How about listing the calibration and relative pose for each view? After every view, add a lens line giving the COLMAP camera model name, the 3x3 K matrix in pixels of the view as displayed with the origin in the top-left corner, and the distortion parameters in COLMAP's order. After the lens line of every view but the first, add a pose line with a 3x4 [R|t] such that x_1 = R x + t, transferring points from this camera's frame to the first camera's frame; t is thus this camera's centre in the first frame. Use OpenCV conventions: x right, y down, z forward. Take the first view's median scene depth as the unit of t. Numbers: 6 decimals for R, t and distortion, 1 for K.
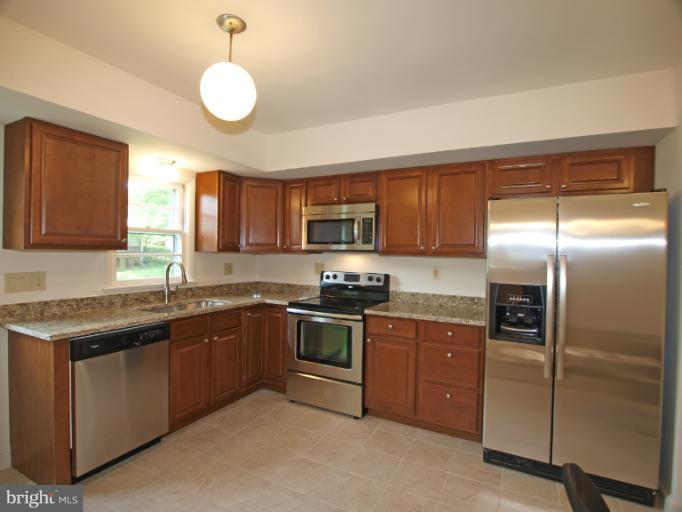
lens RADIAL K [[356.1, 0, 341.0], [0, 356.1, 256.0], [0, 0, 1]] dist [-0.006243, -0.001576]
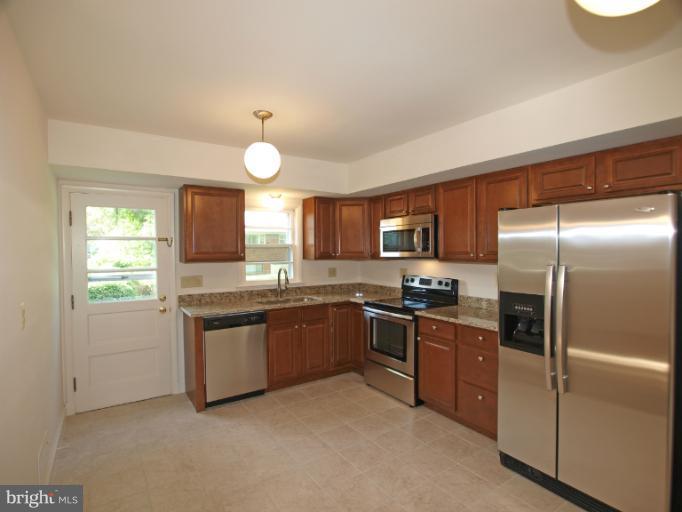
lens RADIAL K [[356.1, 0, 341.0], [0, 356.1, 256.0], [0, 0, 1]] dist [-0.006243, -0.001576]
pose [[0.879325, -0.014977, -0.475986, 0.385454], [0.016788, 0.999859, -0.000447, -0.025471], [0.475926, -0.007597, 0.879453, -0.095372]]
